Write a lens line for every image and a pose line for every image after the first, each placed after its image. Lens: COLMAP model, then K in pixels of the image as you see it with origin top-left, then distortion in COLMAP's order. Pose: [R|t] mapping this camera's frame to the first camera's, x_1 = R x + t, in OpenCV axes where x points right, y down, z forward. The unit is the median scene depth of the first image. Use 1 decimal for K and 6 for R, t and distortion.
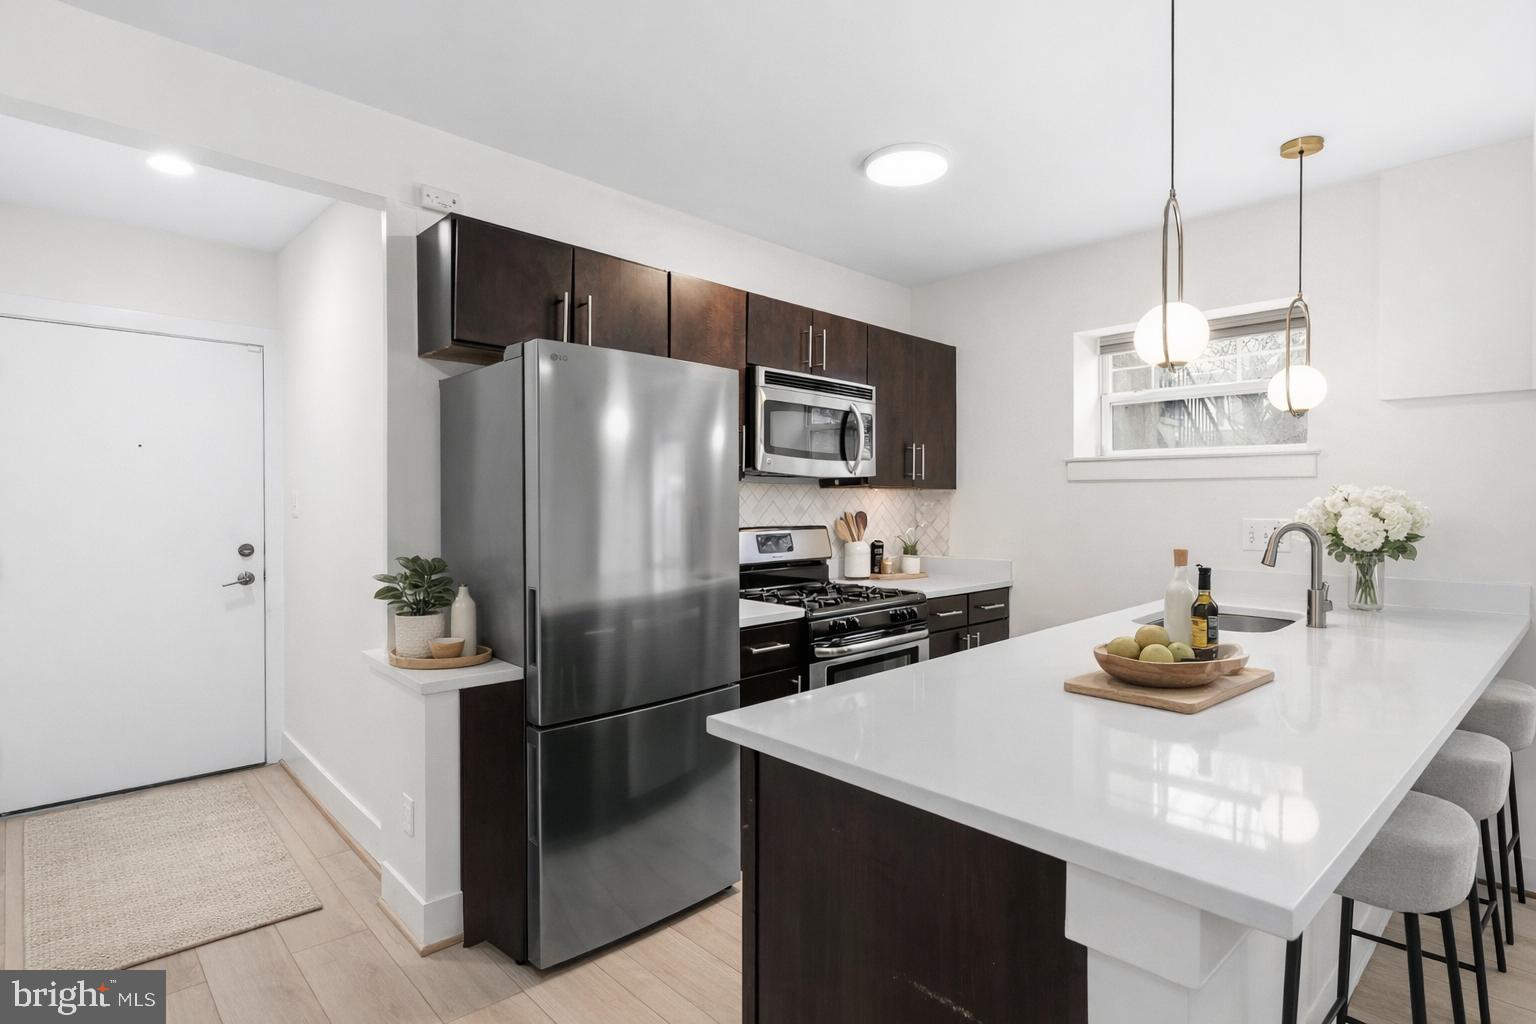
lens RADIAL K [[739.4, 0, 772.2], [0, 739.4, 506.0], [0, 0, 1]] dist [0.004267, 0.000085]
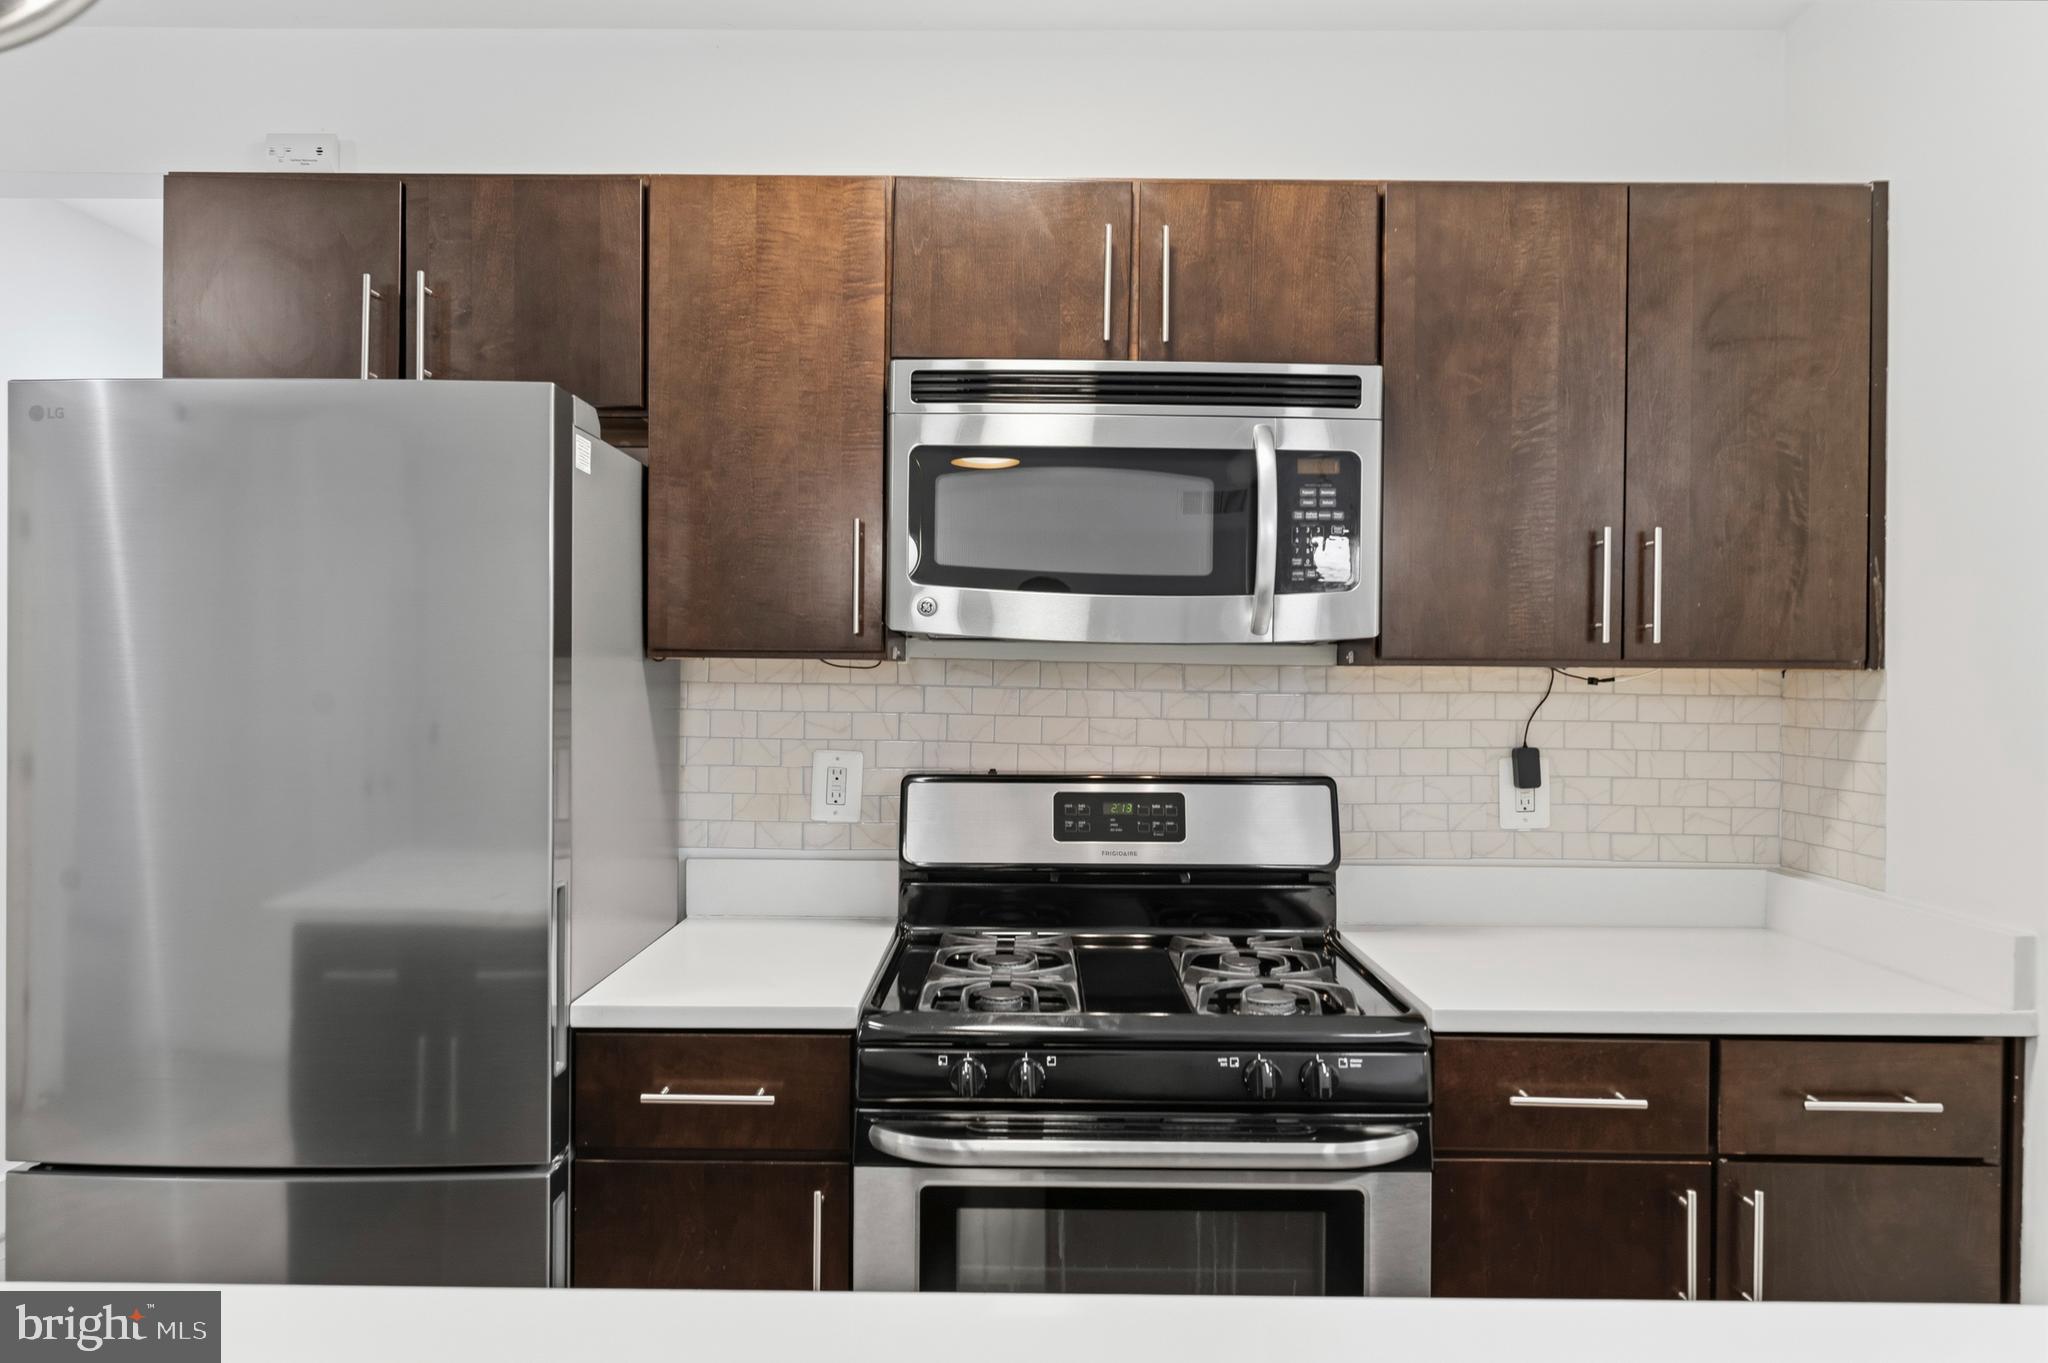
lens RADIAL K [[1321.8, 0, 1027.6], [0, 1321.8, 685.5], [0, 0, 1]] dist [0.009550, 0.008074]
pose [[0.716761, 0.007660, -0.697277, 0.440686], [-0.010760, 0.999942, -0.000076, -0.016921], [0.697236, 0.007557, 0.716802, 0.469008]]
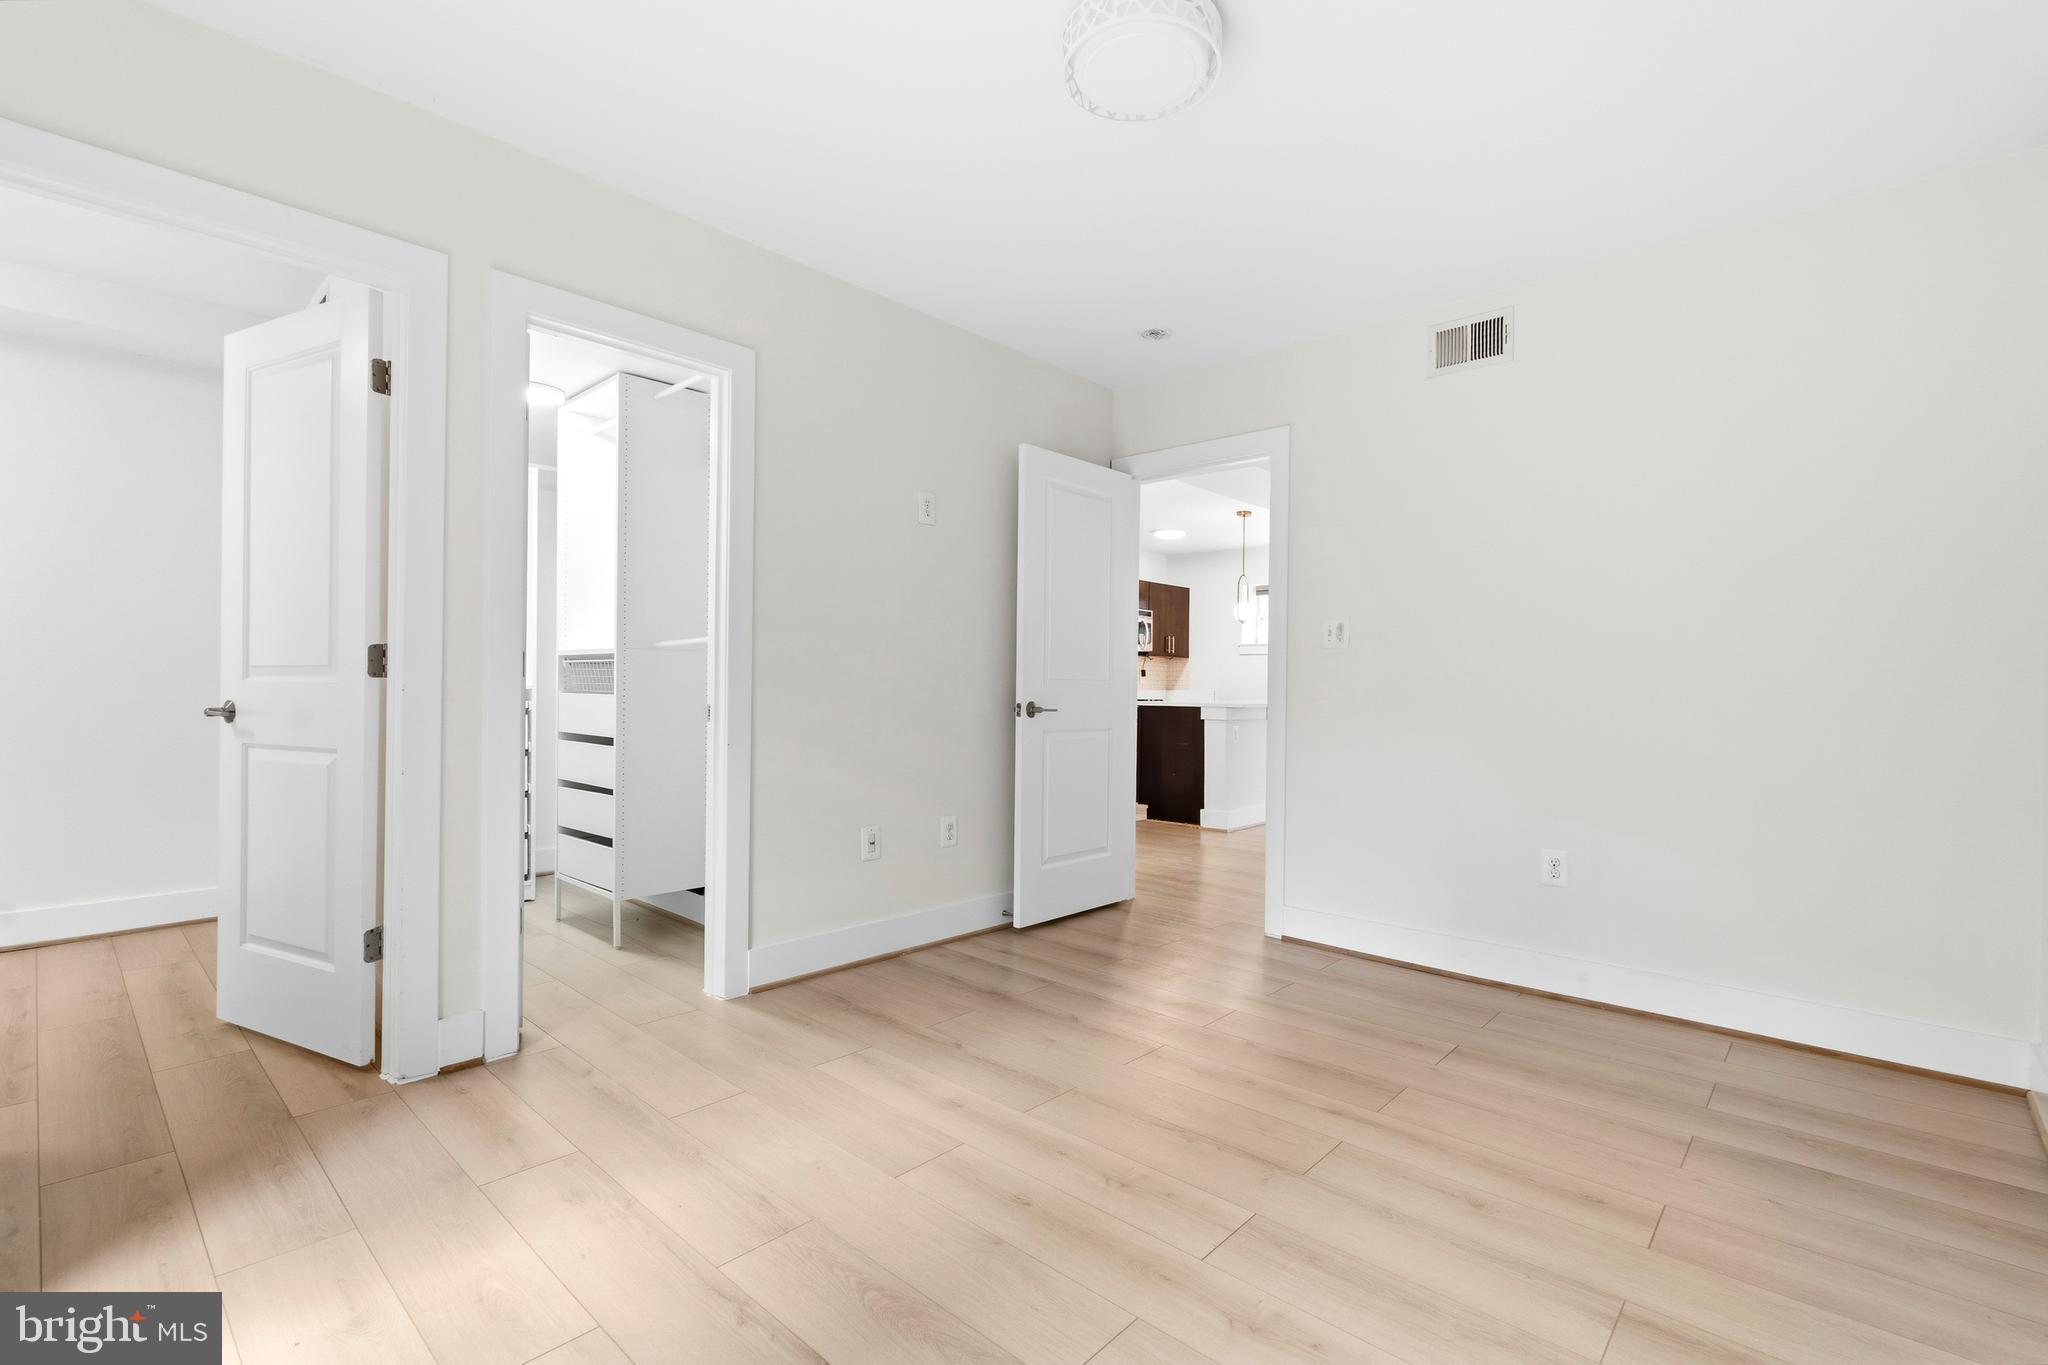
lens RADIAL K [[907.1, 0, 1027.2], [0, 907.1, 701.2], [0, 0, 1]] dist [-0.002532, -0.000980]
pose [[0.998609, 0.002207, 0.052688, -0.385024], [-0.001994, 0.999990, -0.004103, 0.125381], [-0.052697, 0.003992, 0.998603, -1.728050]]
